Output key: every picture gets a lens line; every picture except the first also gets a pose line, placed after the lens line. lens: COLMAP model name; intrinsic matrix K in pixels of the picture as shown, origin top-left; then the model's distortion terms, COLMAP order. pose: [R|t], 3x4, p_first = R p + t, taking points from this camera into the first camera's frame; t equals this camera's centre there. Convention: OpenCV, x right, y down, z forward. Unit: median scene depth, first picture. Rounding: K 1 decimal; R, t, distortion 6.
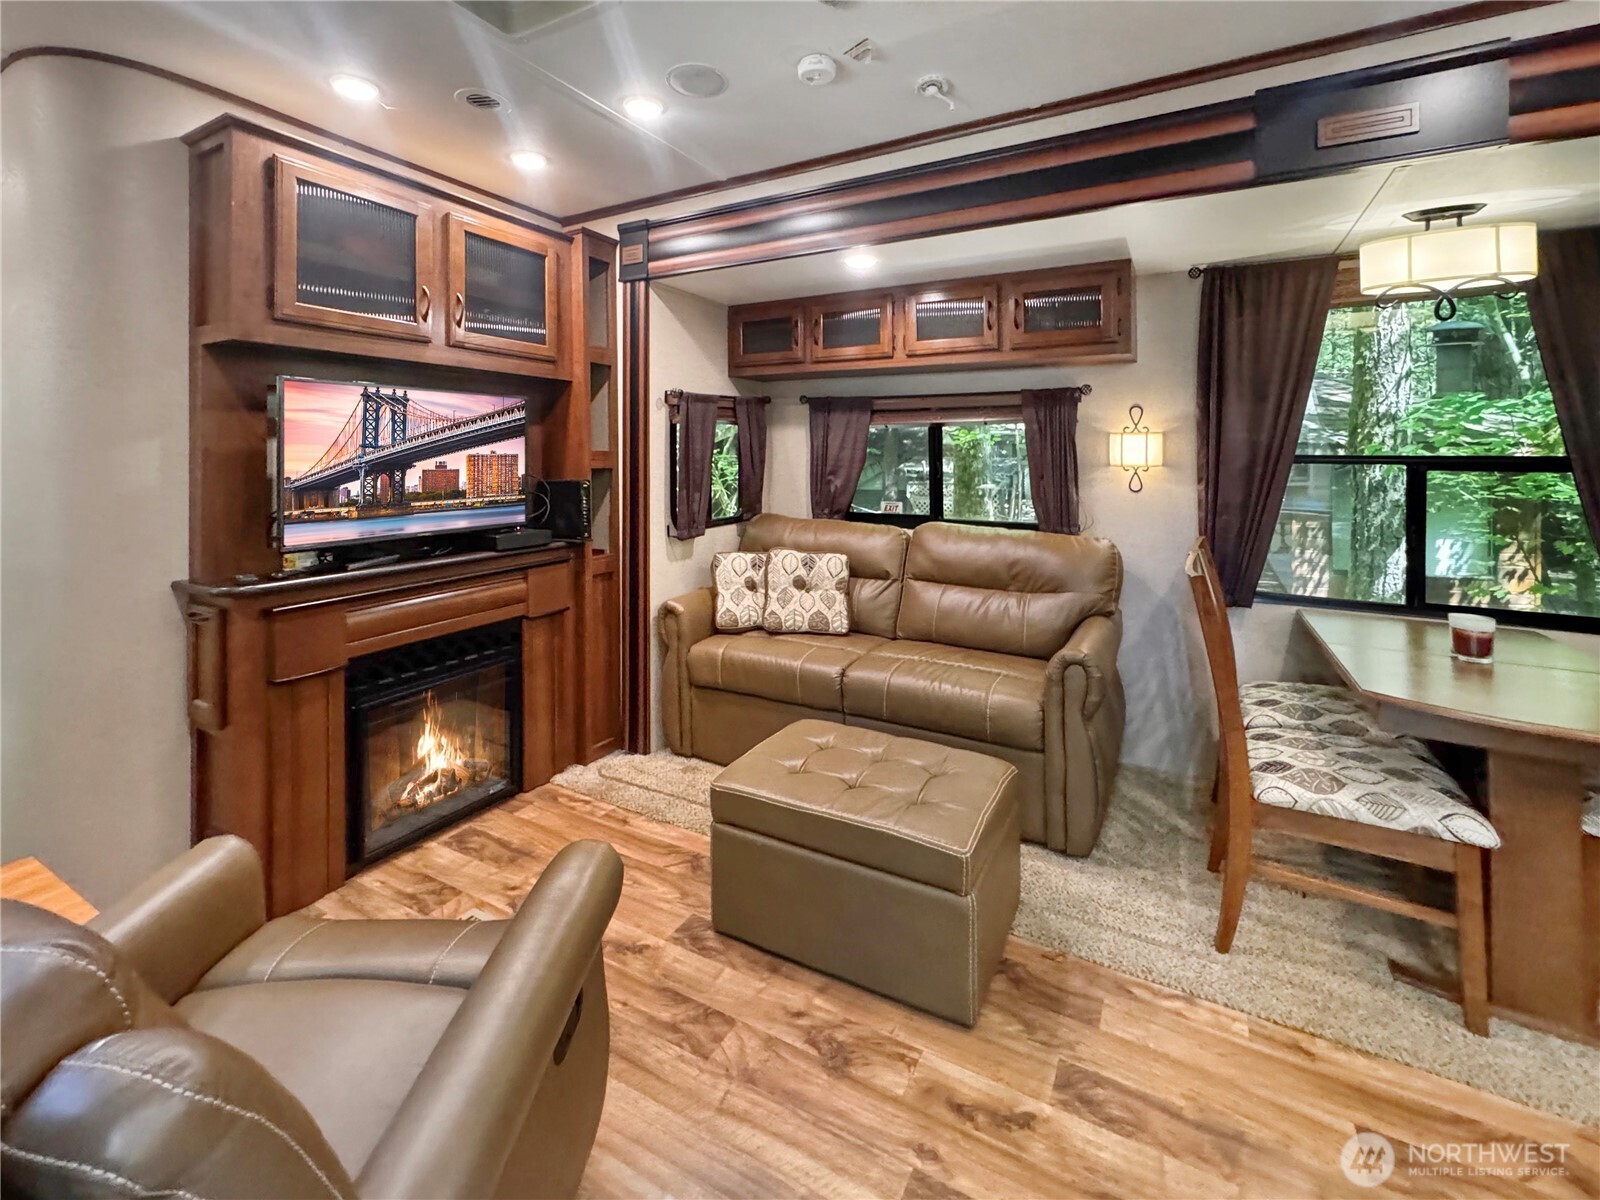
lens RADIAL K [[754.2, 0, 800.3], [0, 754.2, 440.7], [0, 0, 1]] dist [-0.000775, 0.000035]
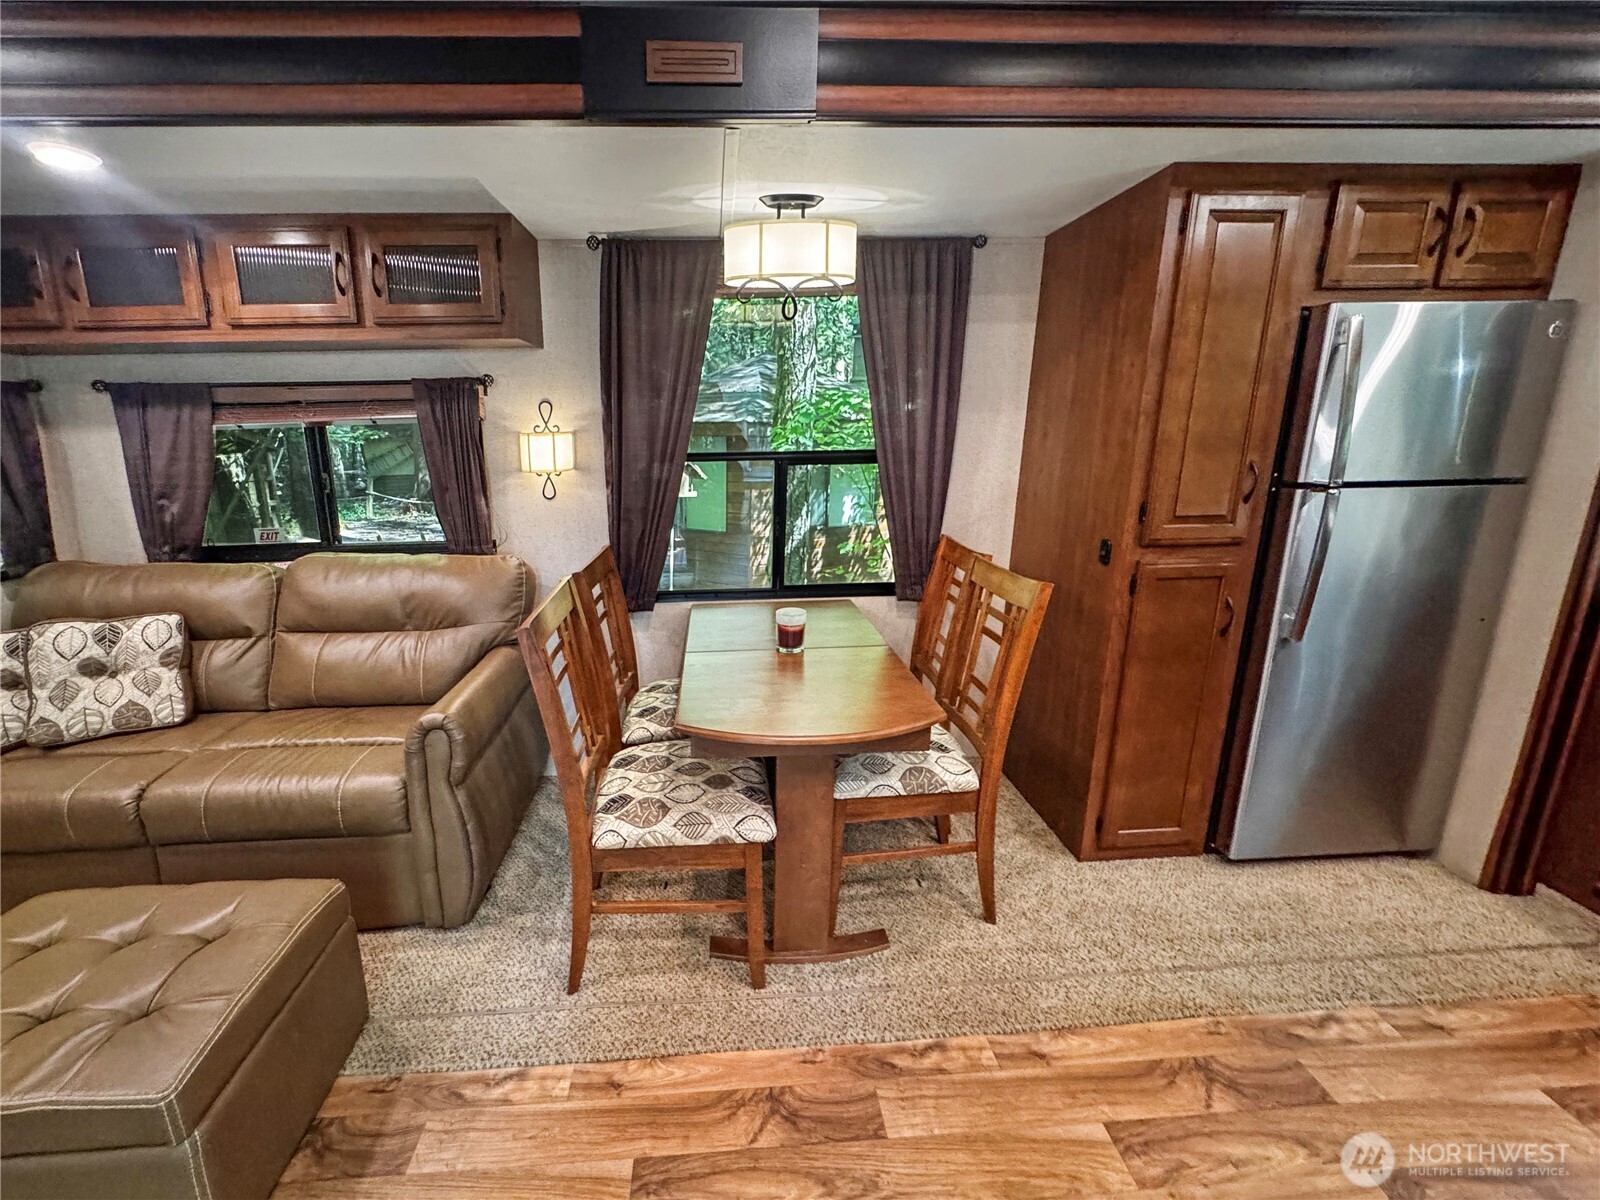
lens RADIAL K [[679.6, 0, 812.2], [0, 679.6, 647.0], [0, 0, 1]] dist [-0.003113, 0.000421]
pose [[0.807435, -0.205904, 0.552858, 0.218342], [0.017642, 0.945125, 0.326232, -0.030536], [-0.589692, -0.253658, 0.766760, 0.118957]]
